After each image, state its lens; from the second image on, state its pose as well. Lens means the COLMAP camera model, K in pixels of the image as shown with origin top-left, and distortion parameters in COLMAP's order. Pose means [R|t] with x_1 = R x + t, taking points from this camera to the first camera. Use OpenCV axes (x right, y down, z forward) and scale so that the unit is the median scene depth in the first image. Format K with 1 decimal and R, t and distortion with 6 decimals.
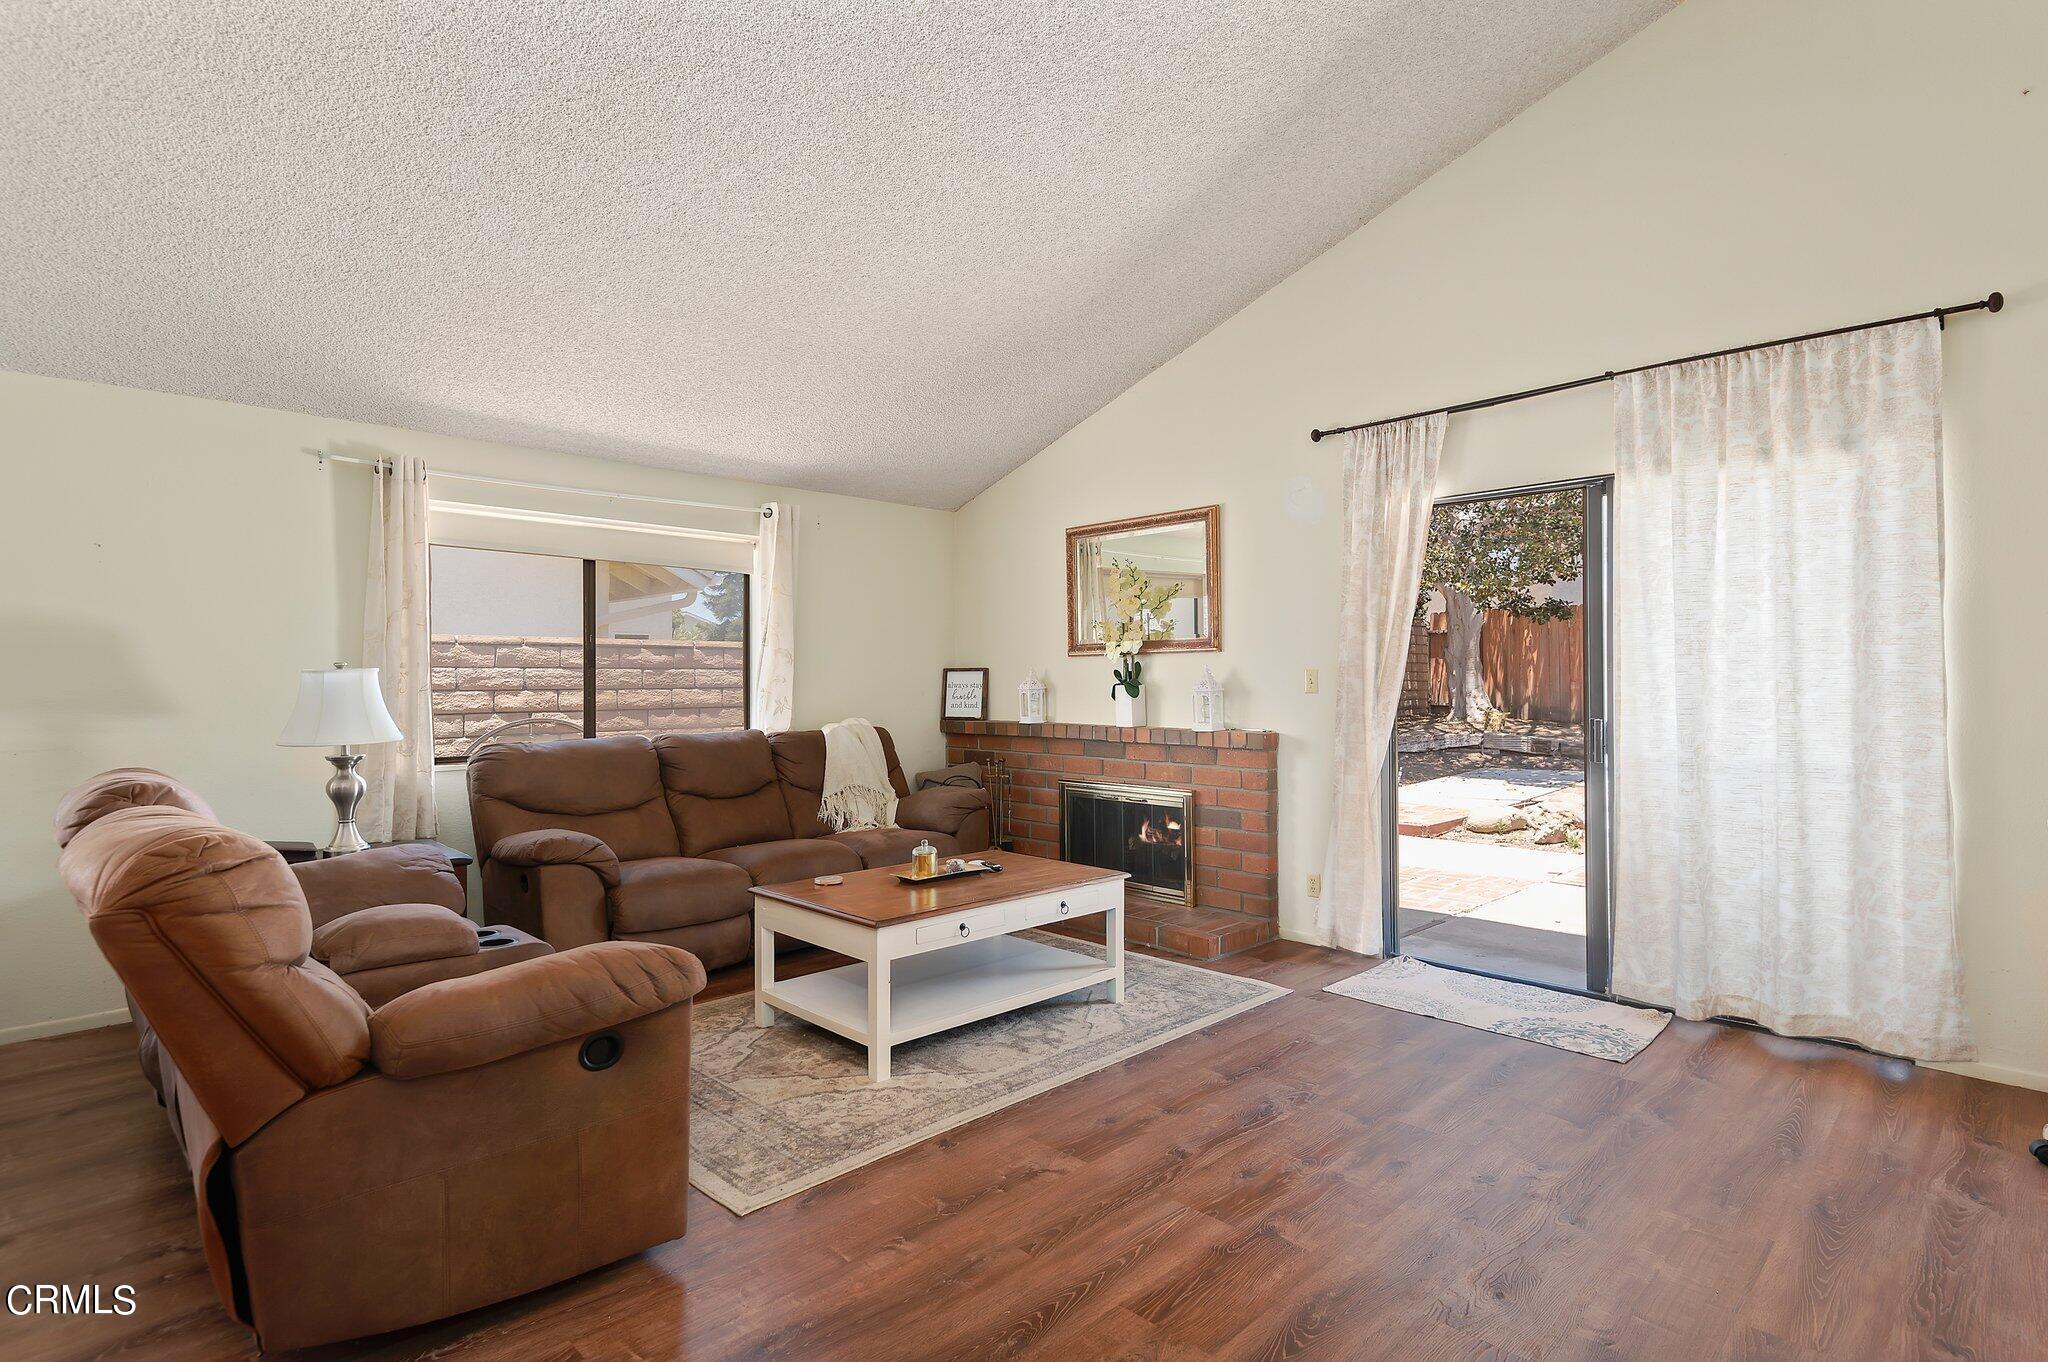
lens RADIAL K [[1042.8, 0, 1027.5], [0, 1042.8, 677.5], [0, 0, 1]] dist [0.014594, -0.001669]
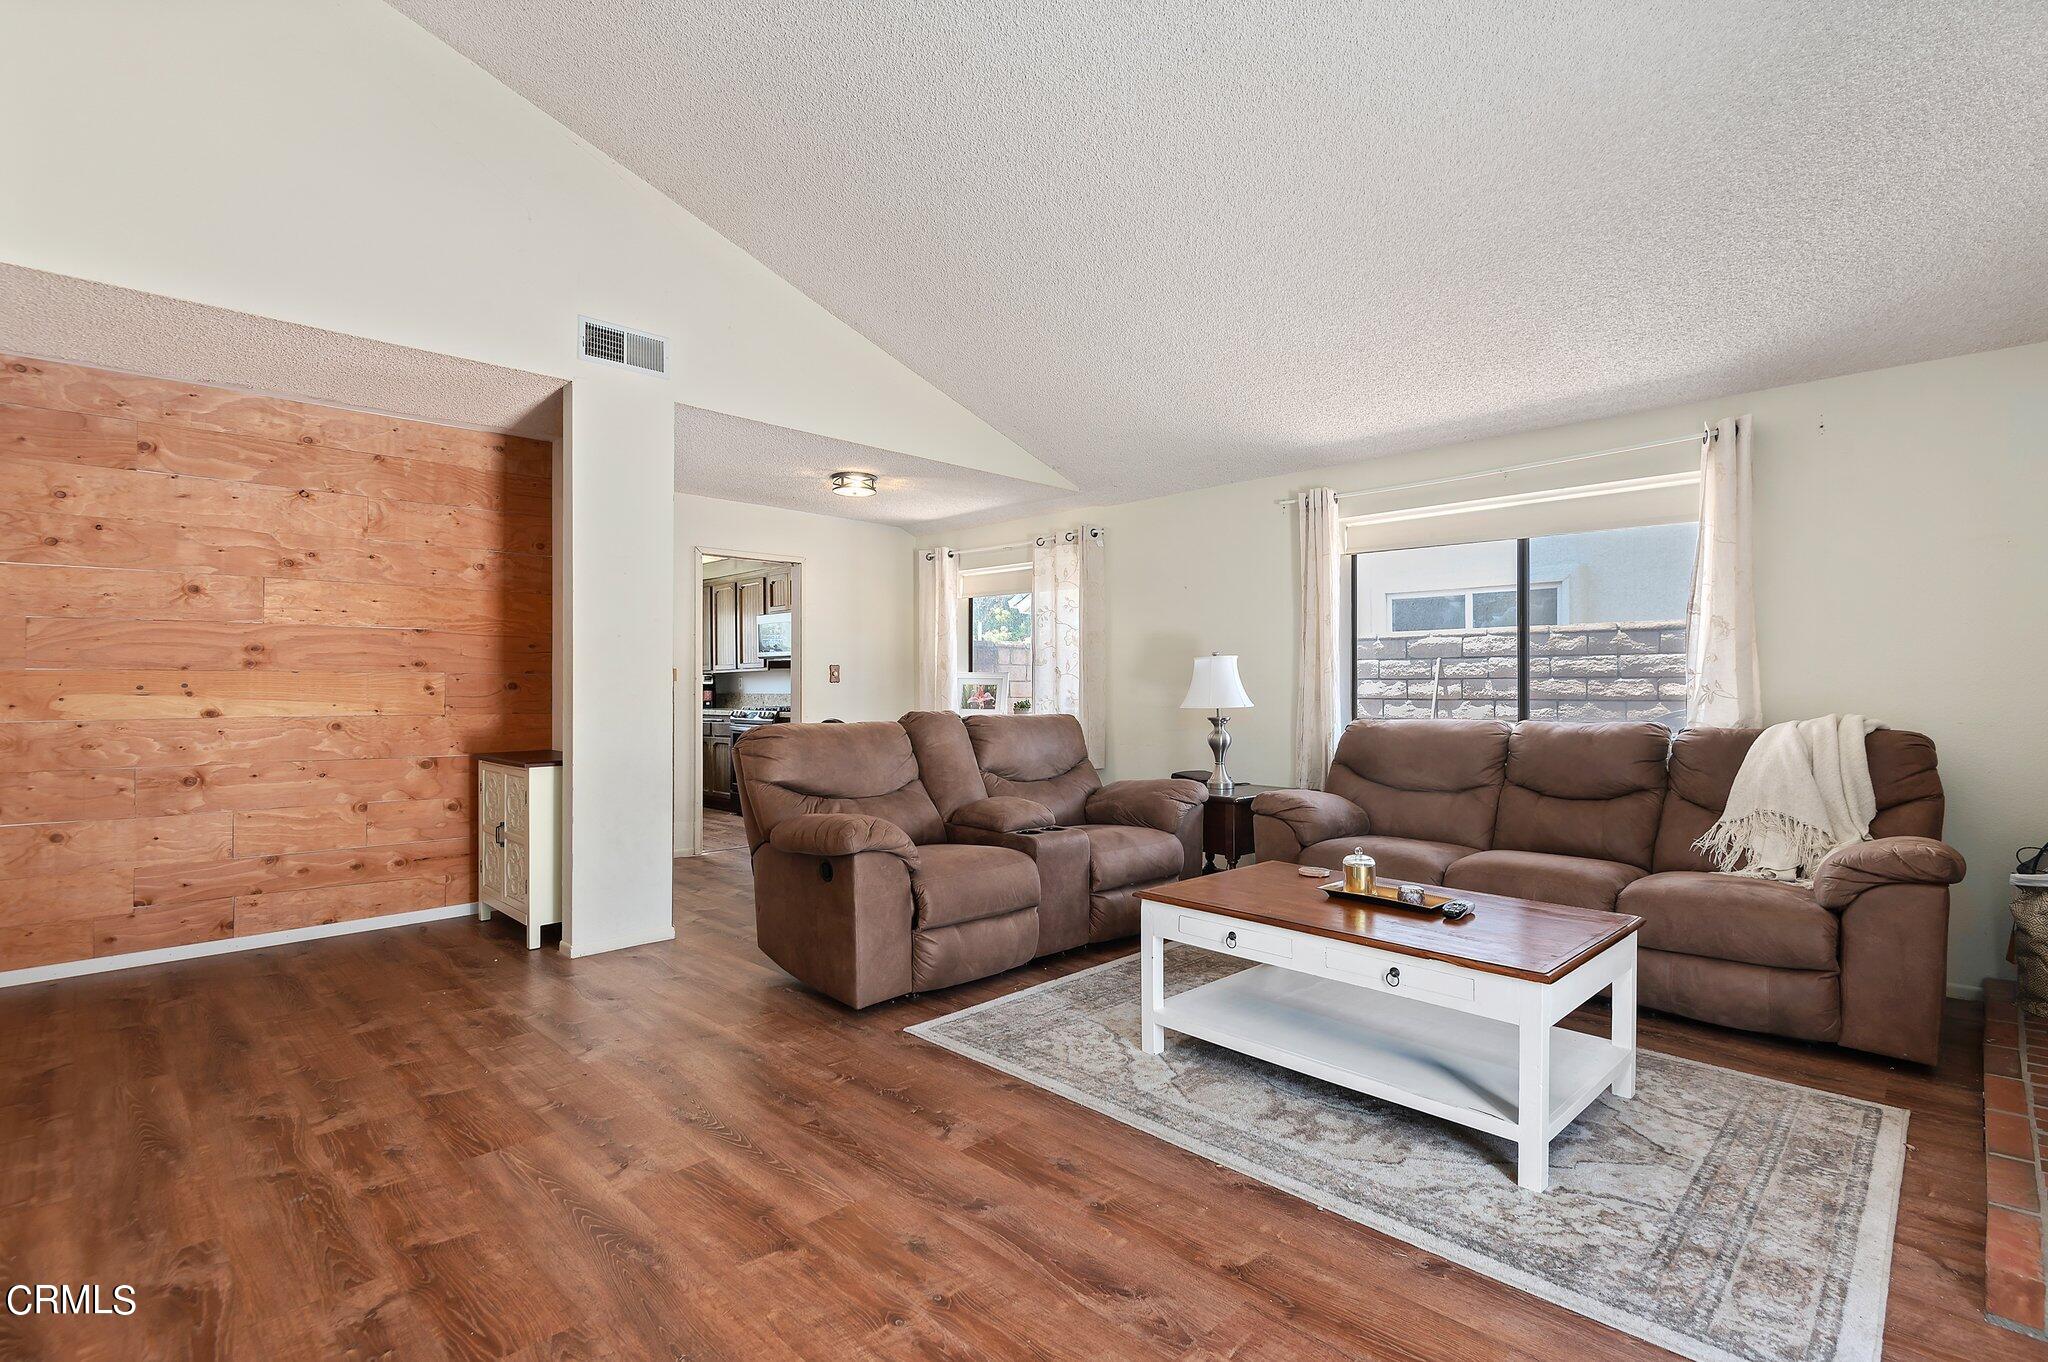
lens RADIAL K [[955.8, 0, 1030.4], [0, 955.8, 679.4], [0, 0, 1]] dist [-0.002018, -0.002498]
pose [[-0.001788, -0.000209, -0.999998, 0.708723], [0.001358, 0.999999, -0.000211, 0.025294], [0.999997, -0.001359, -0.001788, 0.811666]]
